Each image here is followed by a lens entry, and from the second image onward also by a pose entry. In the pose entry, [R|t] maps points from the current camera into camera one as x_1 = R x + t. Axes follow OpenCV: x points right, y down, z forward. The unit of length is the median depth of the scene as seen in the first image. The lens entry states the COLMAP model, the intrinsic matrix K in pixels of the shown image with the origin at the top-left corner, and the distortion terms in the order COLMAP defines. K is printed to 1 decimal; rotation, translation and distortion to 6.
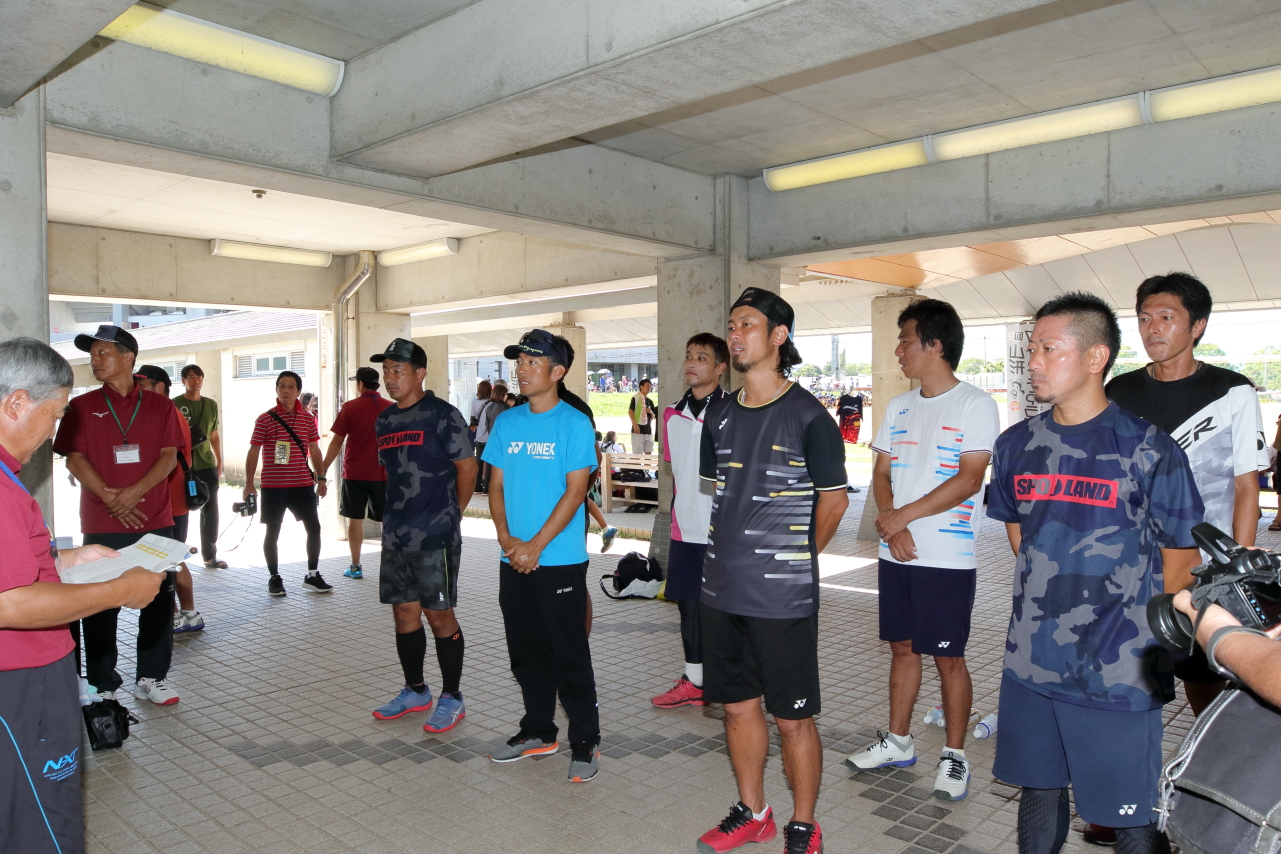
lens RADIAL K [[949.9, 0, 642.3], [0, 949.9, 412.6], [0, 0, 1]] dist [-0.043272, 0.009541]
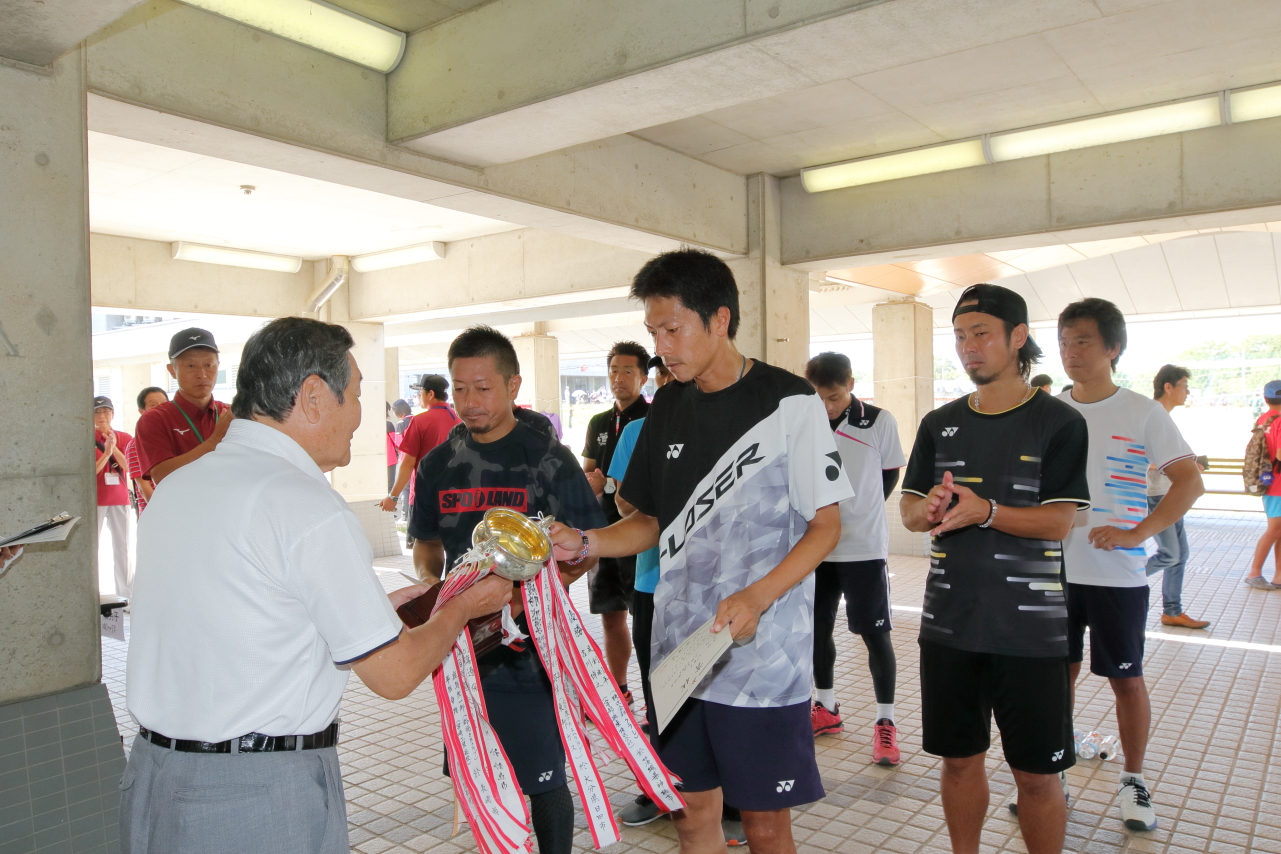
lens RADIAL K [[940.9, 0, 640.5], [0, 940.9, 427.0], [0, 0, 1]] dist [-0.040715, 0.009453]
pose [[0.995375, -0.011816, 0.095338, -0.151061], [0.011631, 0.999929, 0.002498, 0.000521], [-0.095361, -0.001378, 0.995442, 0.080101]]
